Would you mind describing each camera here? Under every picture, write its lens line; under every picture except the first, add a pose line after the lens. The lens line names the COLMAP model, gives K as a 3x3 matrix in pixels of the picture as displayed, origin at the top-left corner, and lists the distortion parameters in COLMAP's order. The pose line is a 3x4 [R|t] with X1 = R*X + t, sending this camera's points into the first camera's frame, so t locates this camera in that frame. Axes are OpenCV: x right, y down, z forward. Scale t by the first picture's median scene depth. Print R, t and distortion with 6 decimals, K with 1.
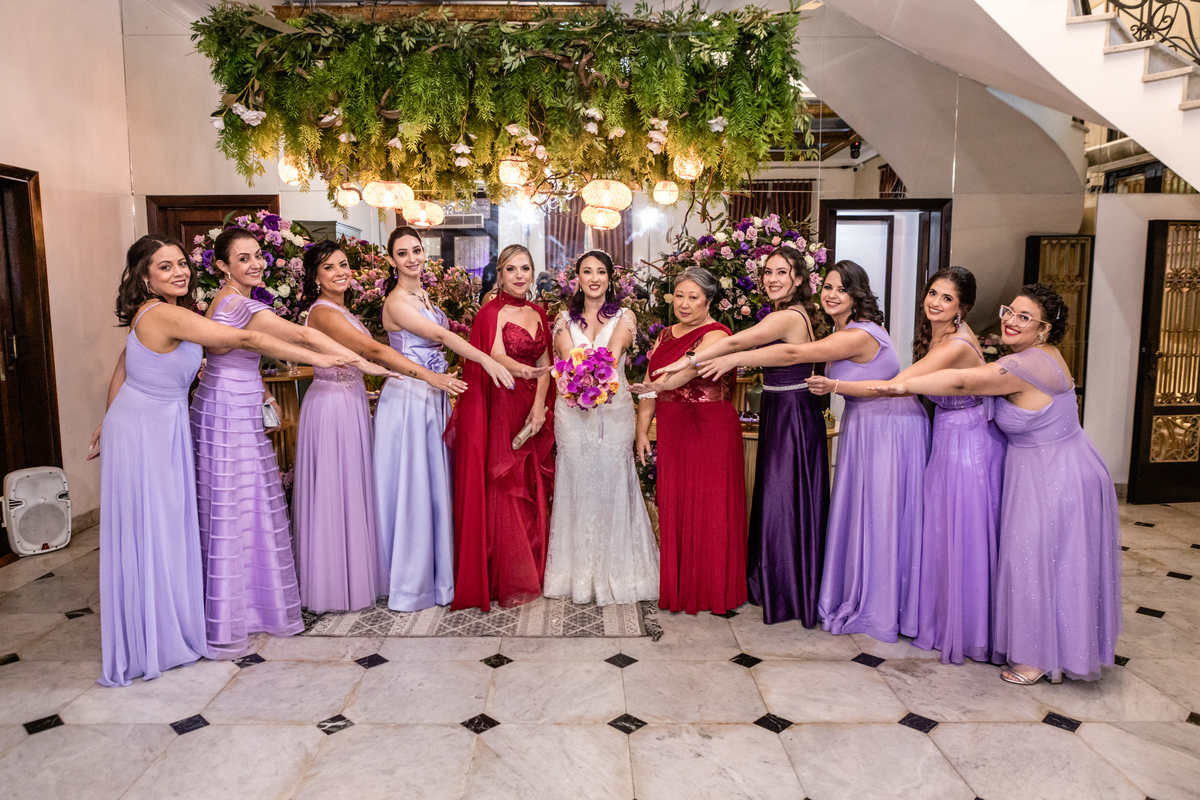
lens RADIAL K [[839.1, 0, 602.6], [0, 839.1, 403.4], [0, 0, 1]] dist [-0.028601, 0.022473]
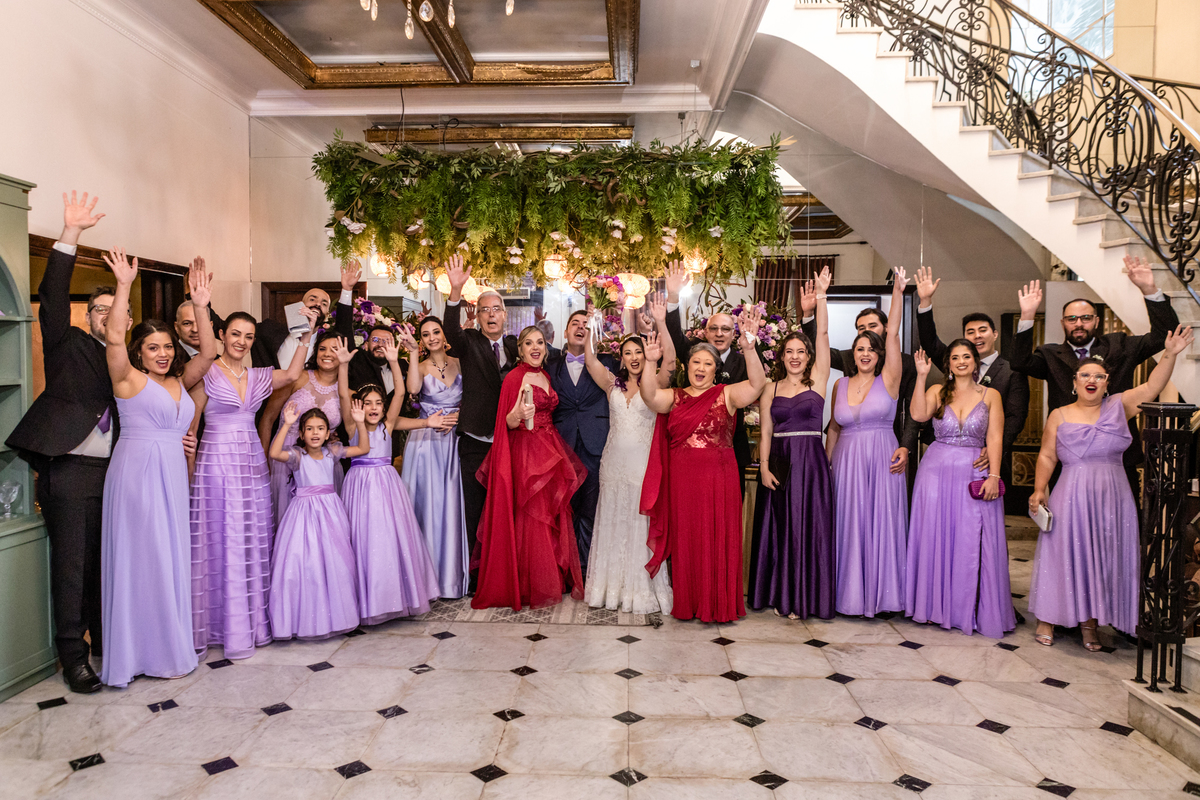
lens RADIAL K [[839.1, 0, 604.1], [0, 839.1, 398.1], [0, 0, 1]] dist [-0.028601, 0.022473]
pose [[0.998827, 0.007473, -0.047850, 0.031598], [-0.011305, 0.996705, -0.080321, 0.022601], [0.047092, 0.080768, 0.995620, -0.259949]]
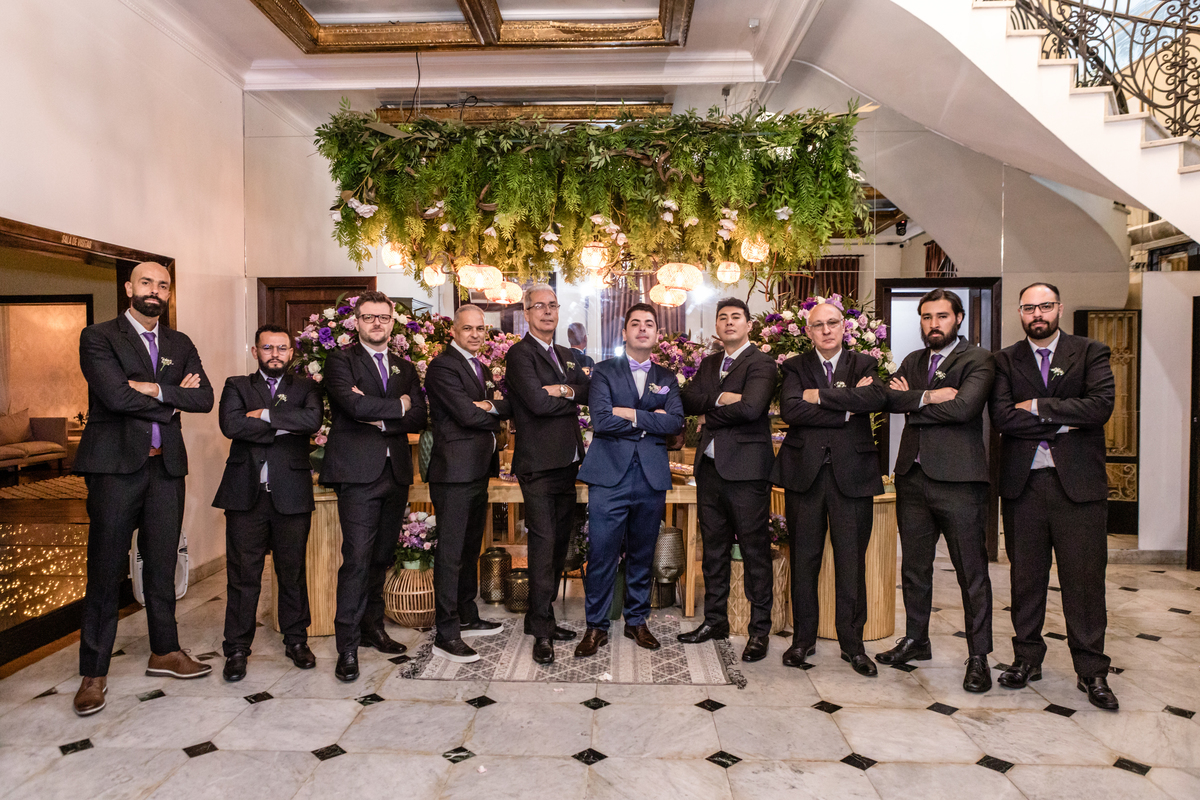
lens RADIAL K [[839.1, 0, 607.6], [0, 839.1, 396.3], [0, 0, 1]] dist [-0.028601, 0.022473]
pose [[0.999048, 0.001461, -0.043595, -0.045584], [-0.005448, 0.995792, -0.091485, 0.006978], [0.043278, 0.091636, 0.994852, -0.081934]]
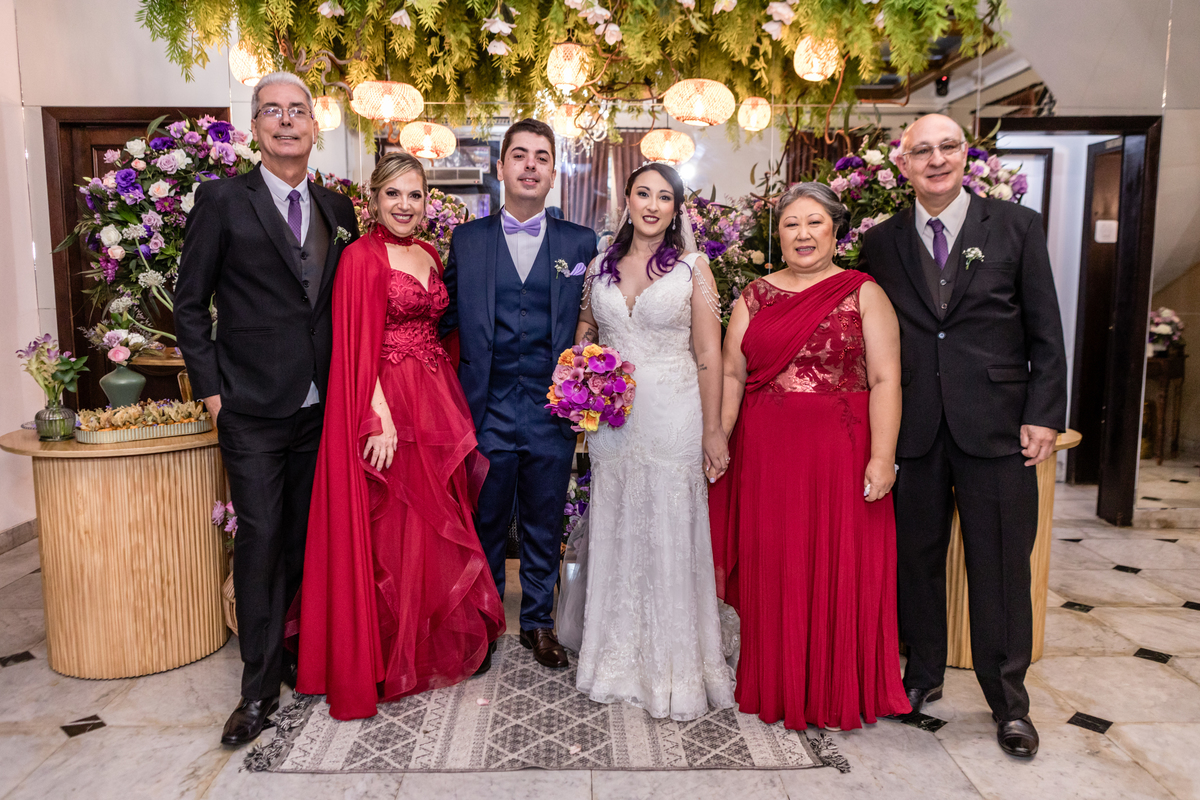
lens RADIAL K [[956.8, 0, 607.6], [0, 956.8, 402.2], [0, 0, 1]] dist [0.011909, -0.005964]
pose [[0.999972, 0.000690, 0.007435, -0.086991], [-0.000704, 0.999998, 0.001895, 0.002345], [-0.007434, -0.001900, 0.999971, 0.217847]]
